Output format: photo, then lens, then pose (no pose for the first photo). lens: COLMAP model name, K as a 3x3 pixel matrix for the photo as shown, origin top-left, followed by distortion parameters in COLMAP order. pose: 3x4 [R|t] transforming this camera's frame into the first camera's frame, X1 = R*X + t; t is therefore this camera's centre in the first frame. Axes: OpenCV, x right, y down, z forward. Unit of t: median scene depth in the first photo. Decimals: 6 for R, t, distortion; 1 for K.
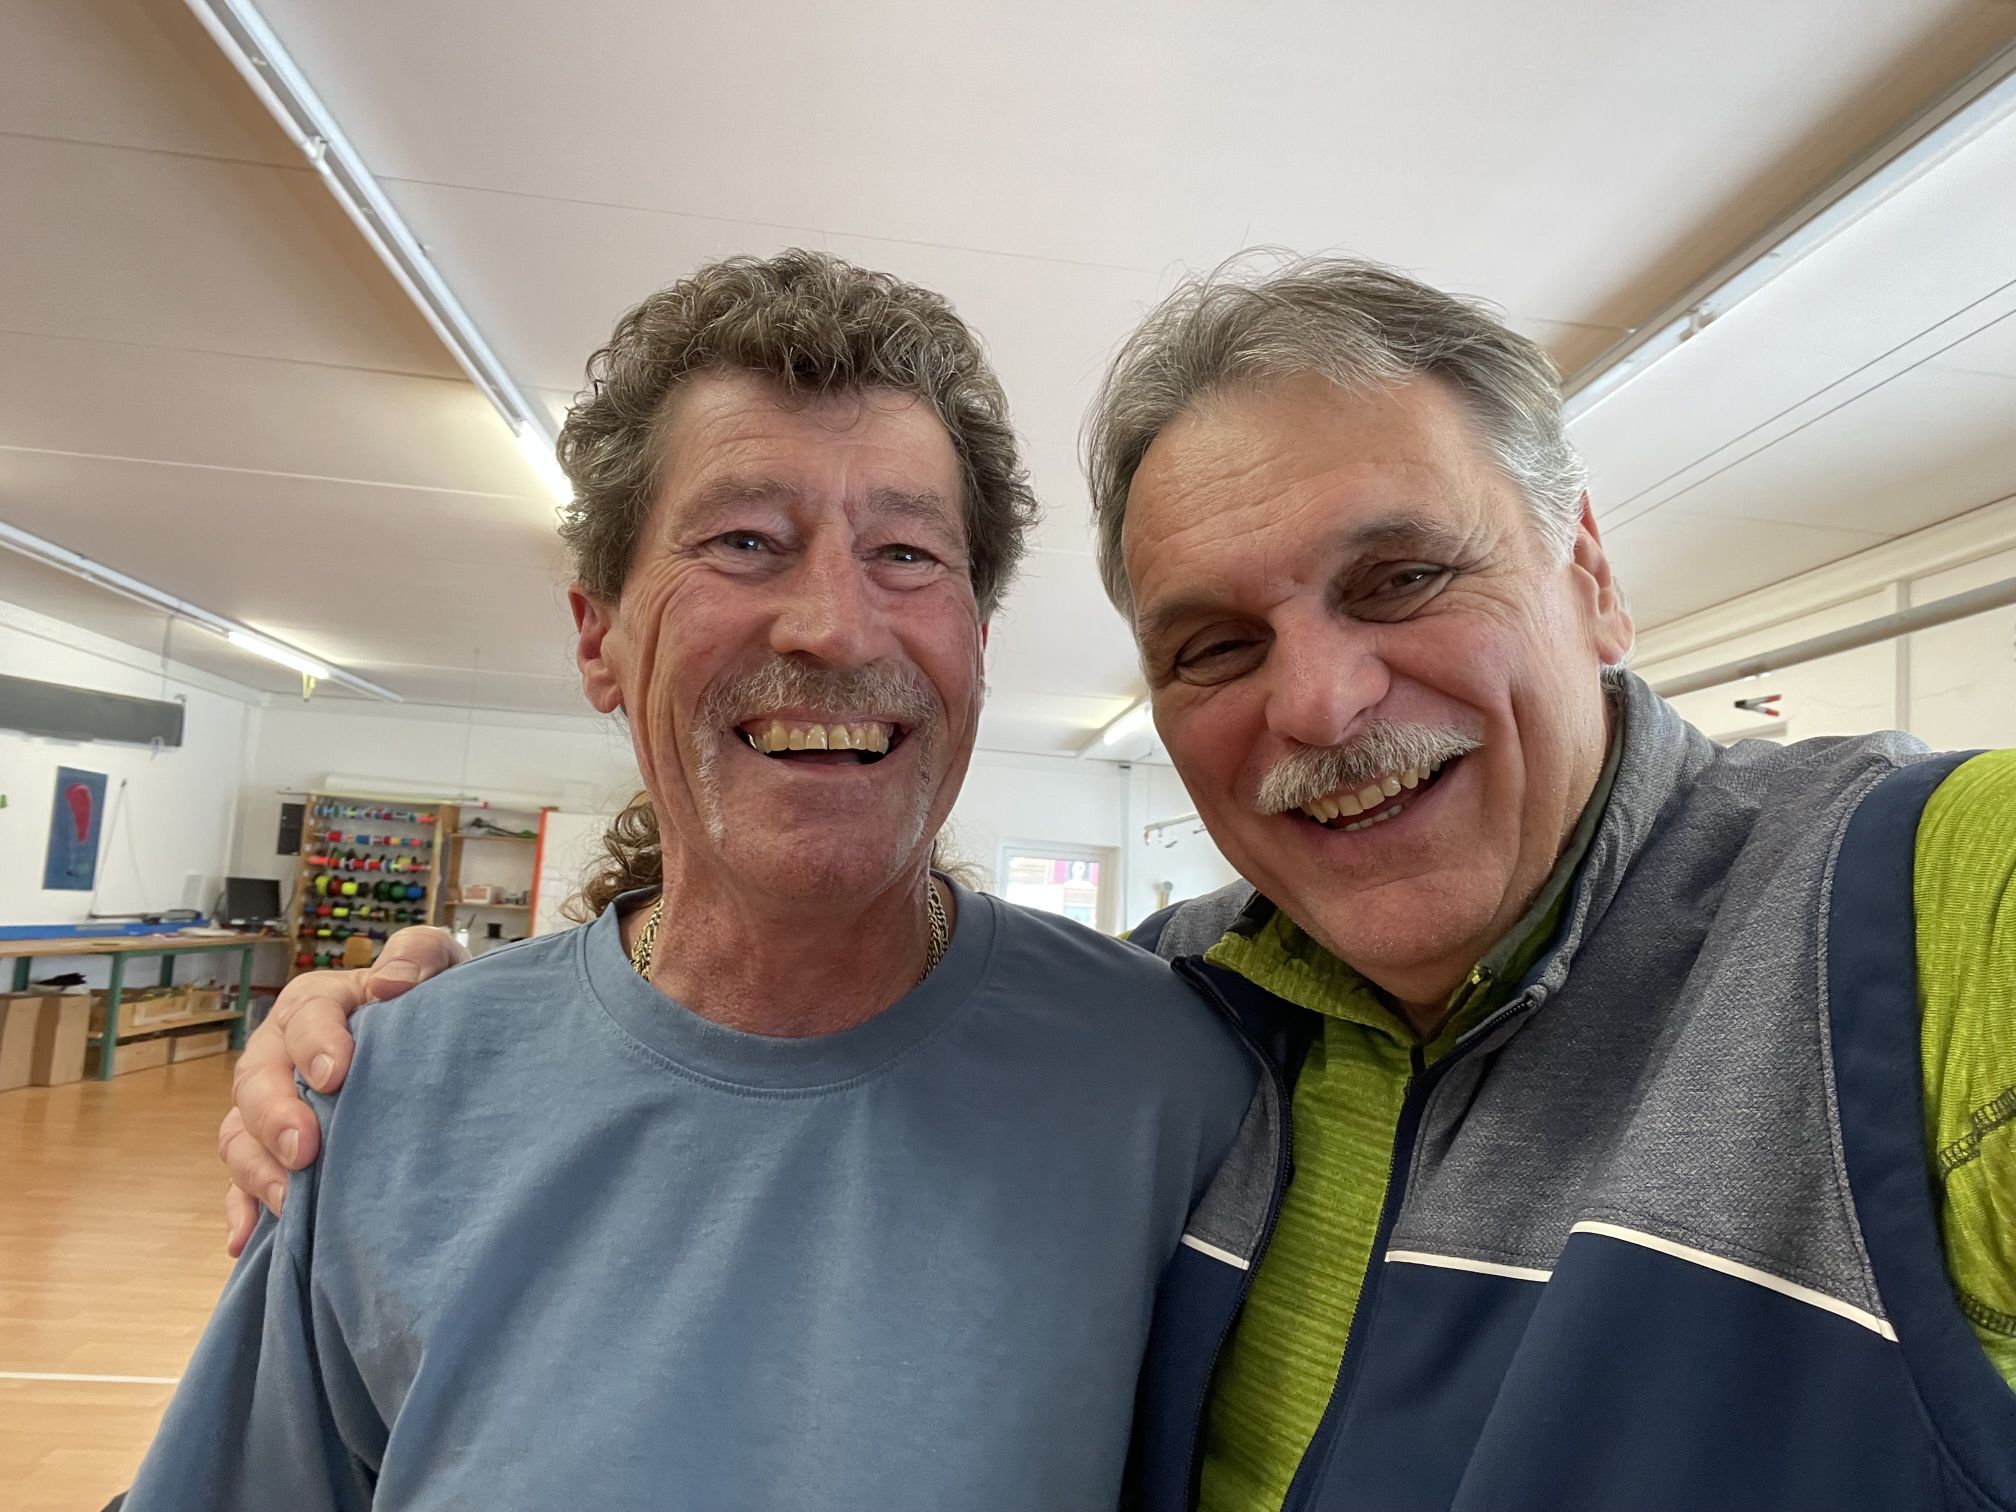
lens RADIAL K [[1336.0, 0, 1027.2], [0, 1336.0, 777.5], [0, 0, 1]] dist [0.005120, -0.008323]
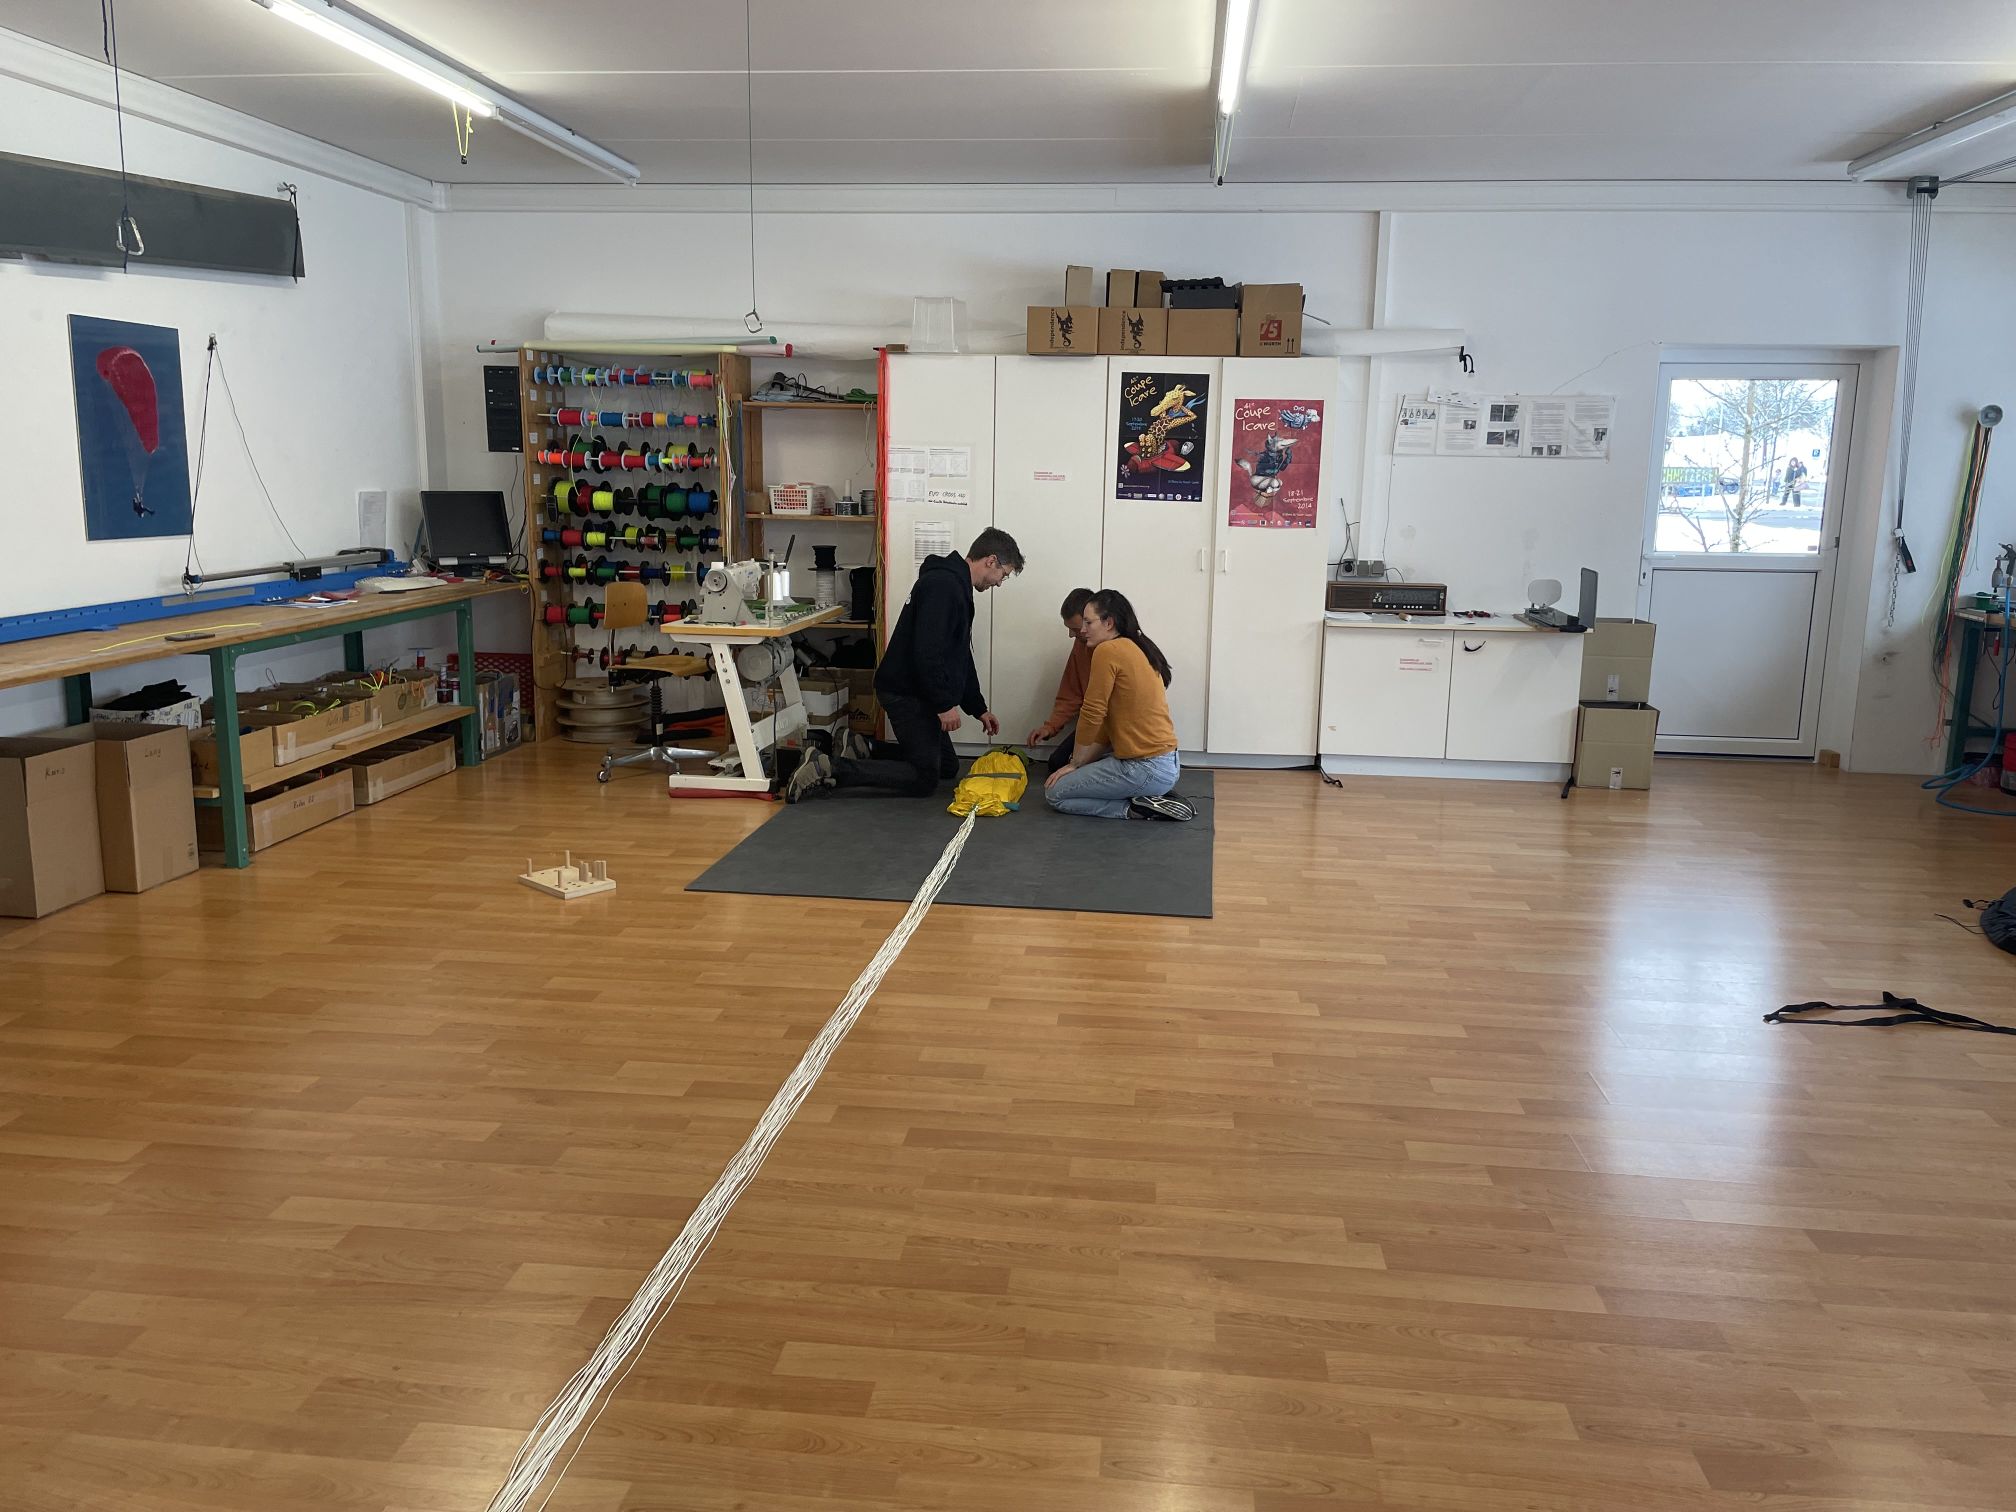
lens RADIAL K [[1561.6, 0, 997.3], [0, 1561.6, 763.5], [0, 0, 1]] dist [0.041257, -0.033374]
pose [[0.966975, -0.000125, -0.254870, -0.138354], [0.071802, 0.959630, 0.271947, 0.014440], [0.244547, -0.281267, 0.927947, 0.323982]]
